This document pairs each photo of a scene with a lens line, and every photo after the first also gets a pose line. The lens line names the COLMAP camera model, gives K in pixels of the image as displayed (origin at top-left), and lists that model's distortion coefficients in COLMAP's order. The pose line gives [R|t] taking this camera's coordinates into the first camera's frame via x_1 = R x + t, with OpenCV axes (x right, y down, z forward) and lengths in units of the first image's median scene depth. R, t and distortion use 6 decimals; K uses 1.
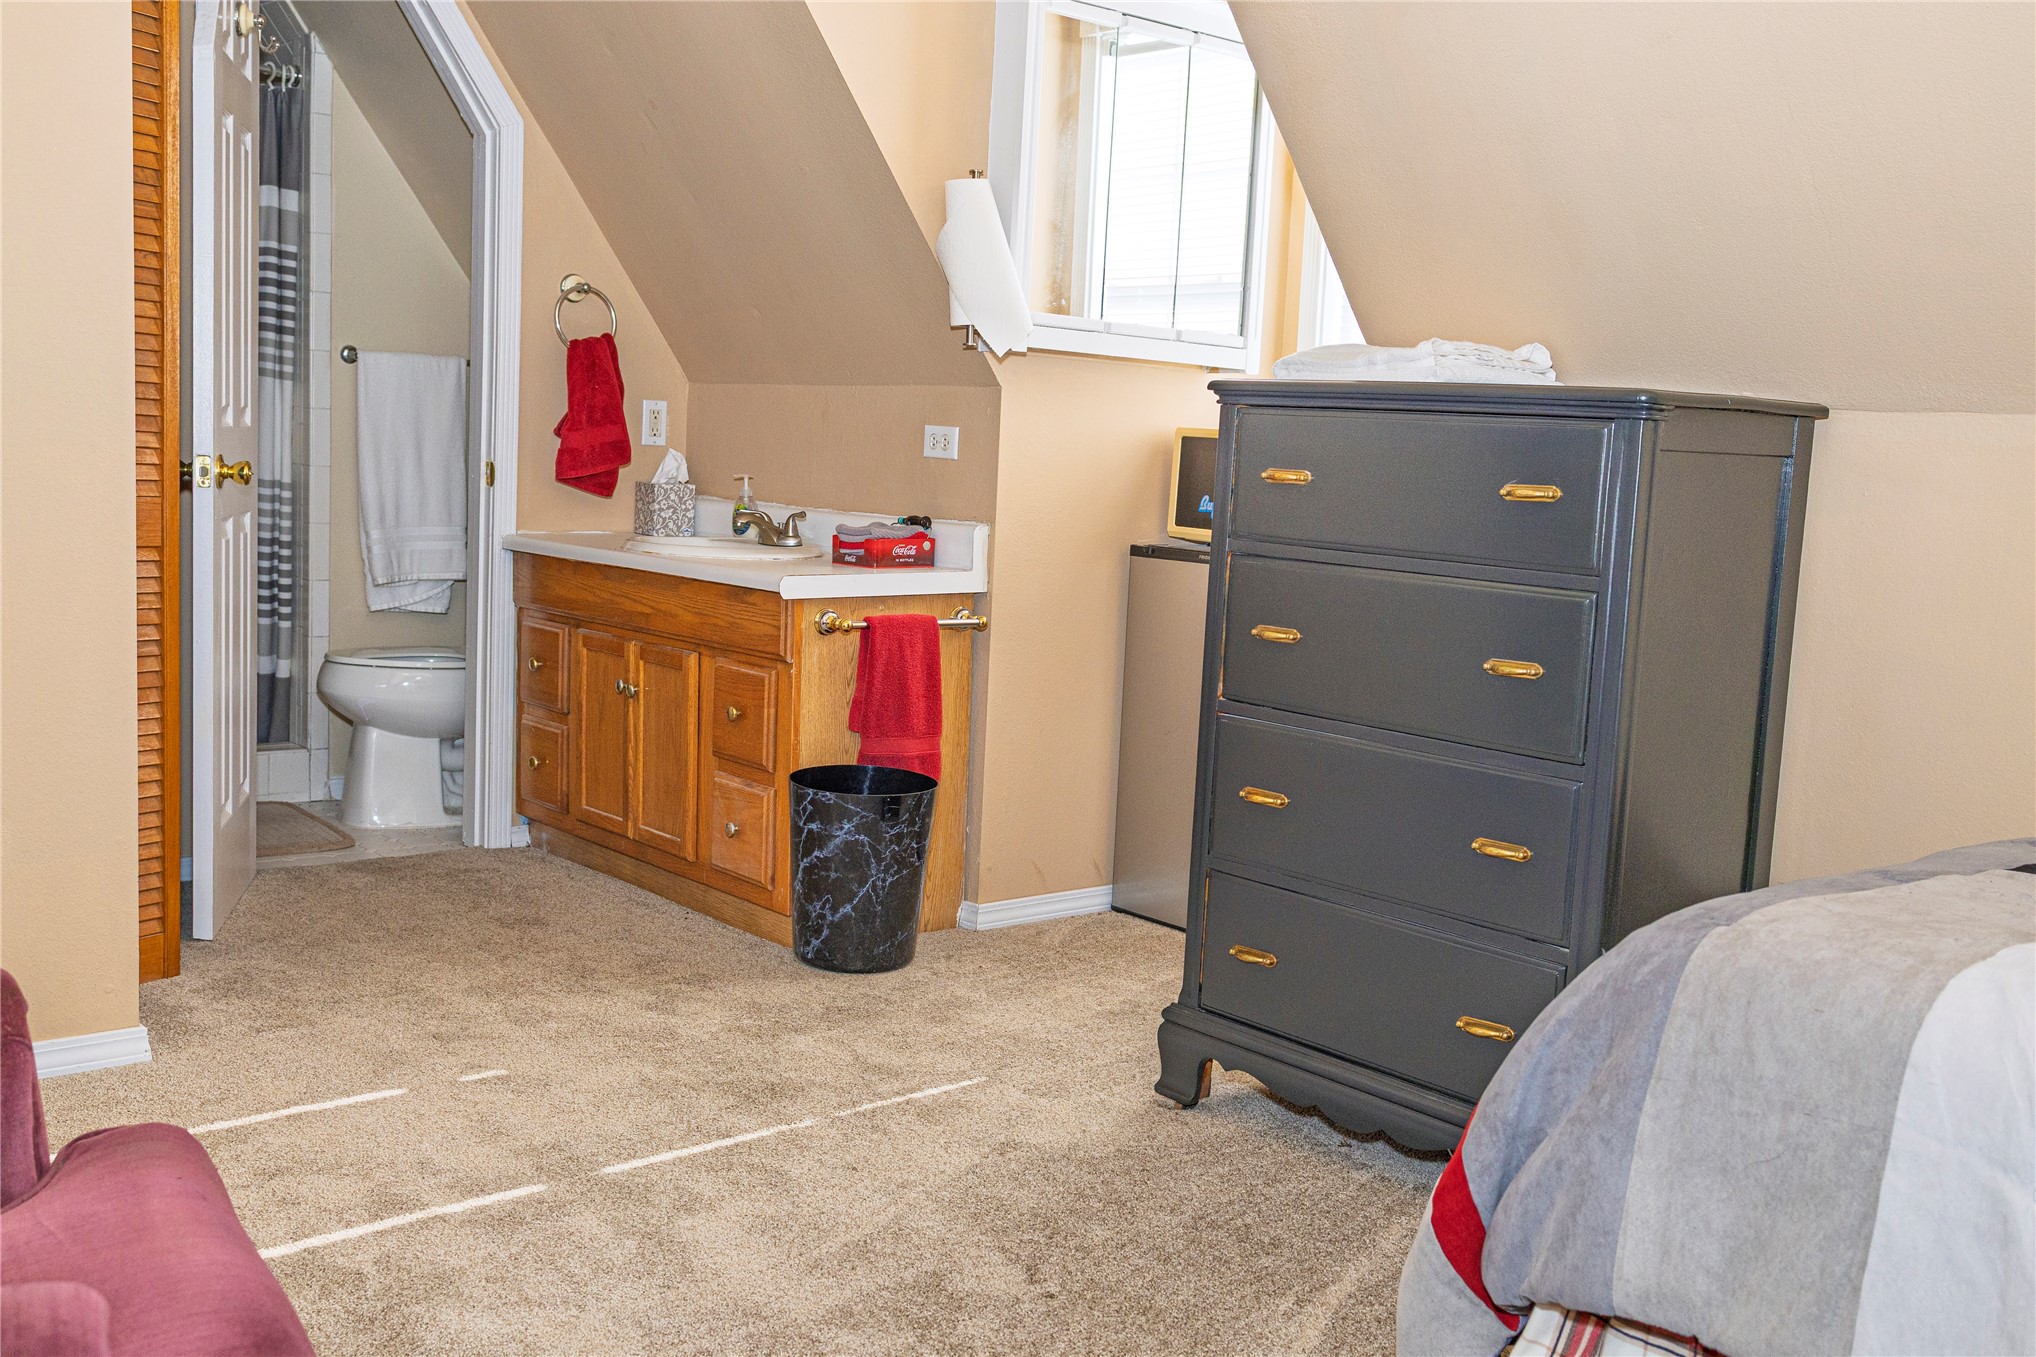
lens RADIAL K [[2009.4, 0, 1018.2], [0, 2009.4, 686.3], [0, 0, 1]] dist [-0.004780, 0.032054]
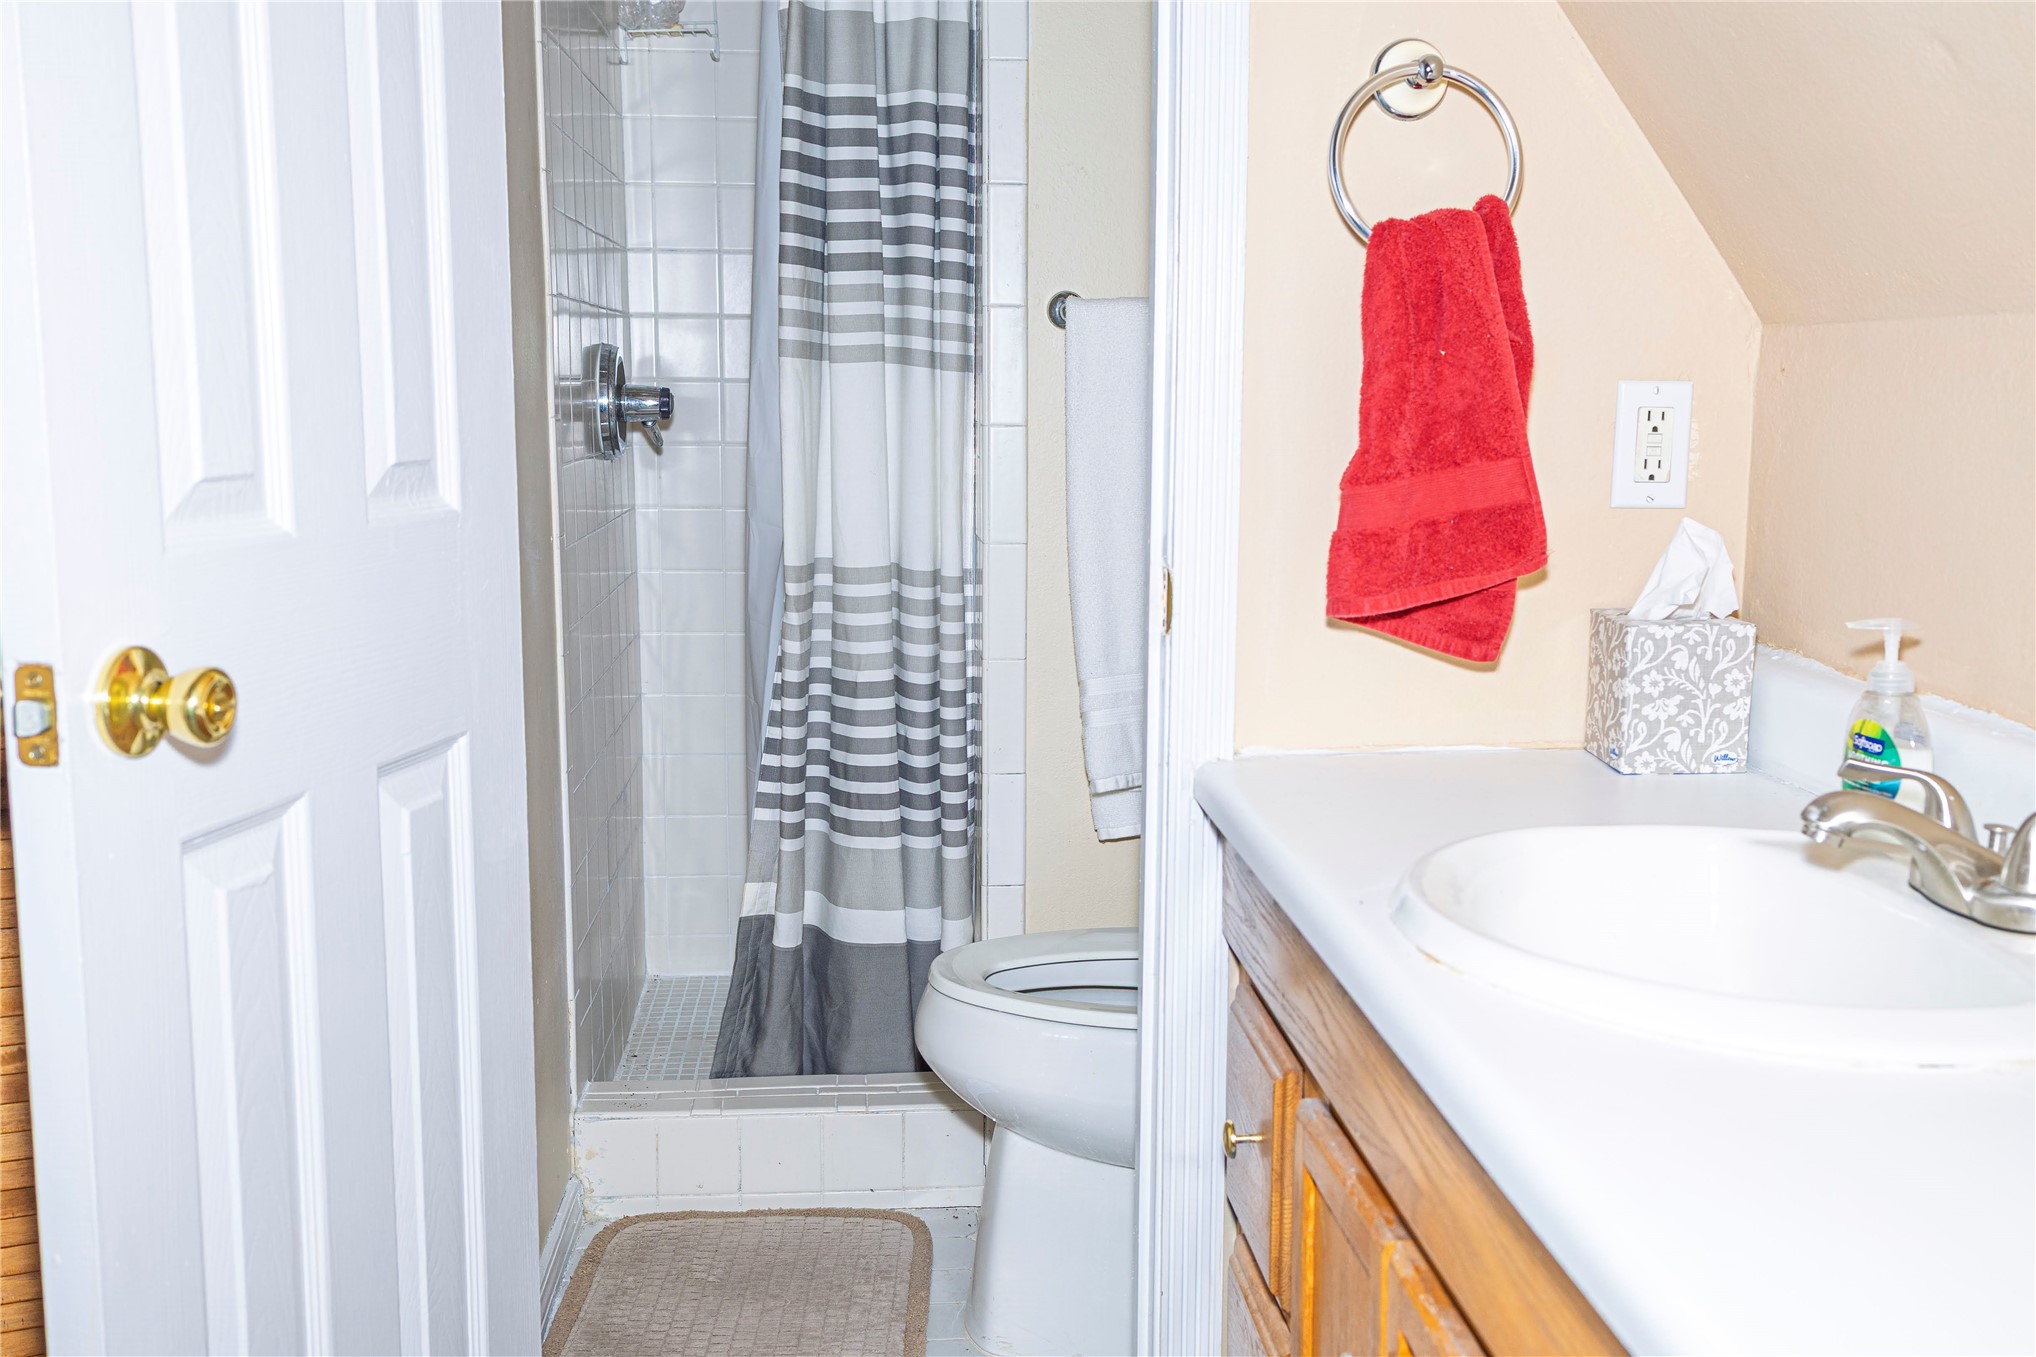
lens RADIAL K [[2009.4, 0, 1018.2], [0, 2009.4, 686.3], [0, 0, 1]] dist [-0.004780, 0.032054]
pose [[0.812068, 0.043877, -0.581910, -0.066471], [-0.035955, 0.999037, 0.025153, -0.098528], [0.582454, 0.000496, 0.812864, 0.681501]]
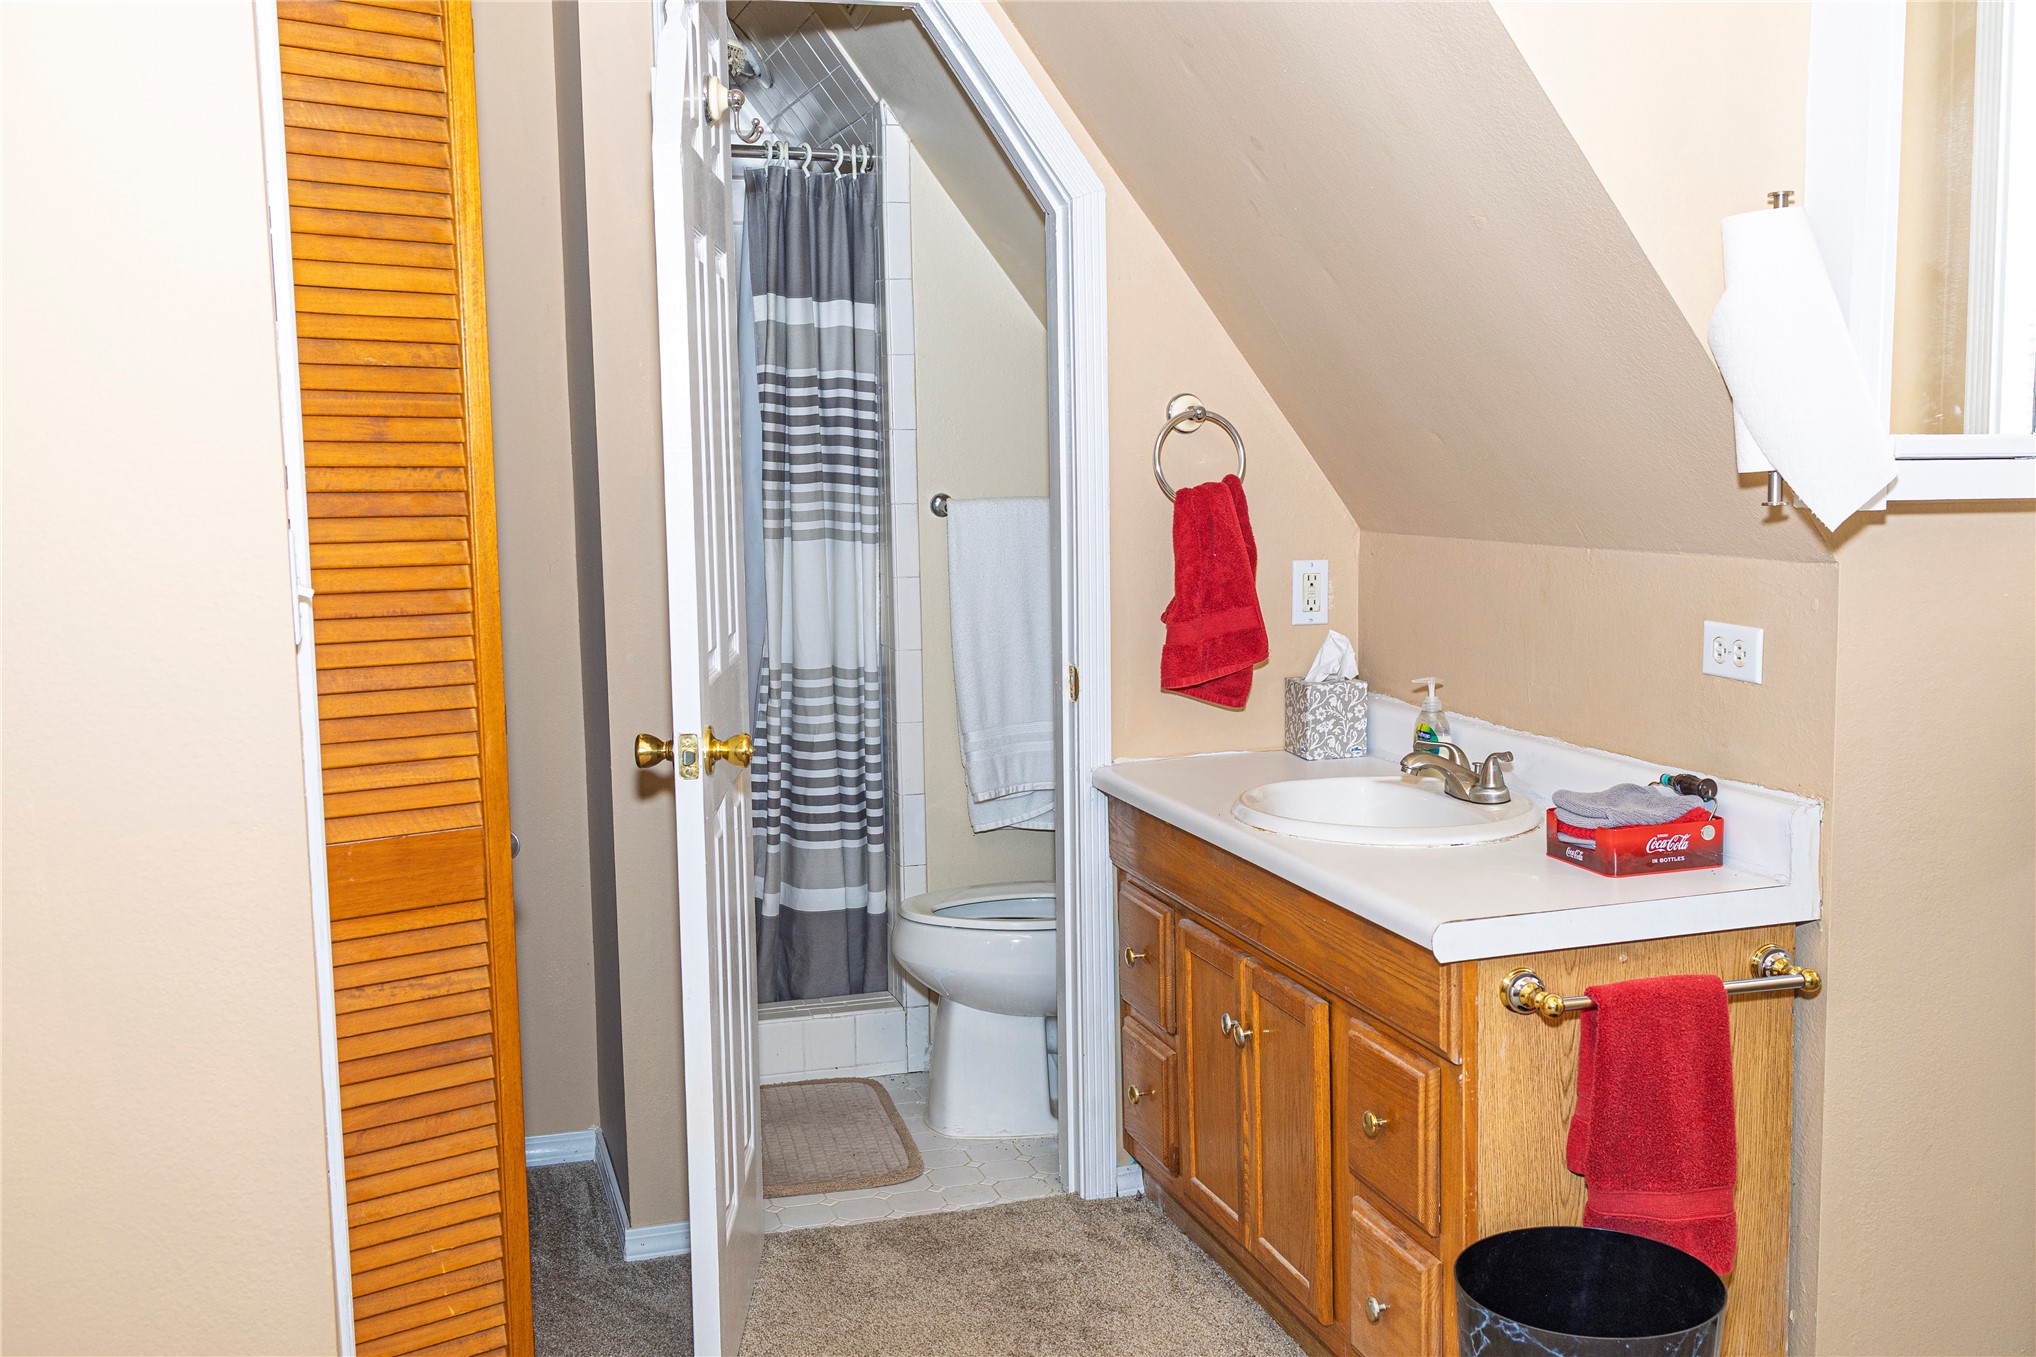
lens RADIAL K [[2009.4, 0, 1018.2], [0, 2009.4, 686.3], [0, 0, 1]] dist [-0.004780, 0.032054]
pose [[0.916299, -0.016018, -0.400174, 0.004969], [0.012591, 0.999858, -0.011191, -0.097259], [0.400297, 0.005215, 0.916371, 0.338639]]
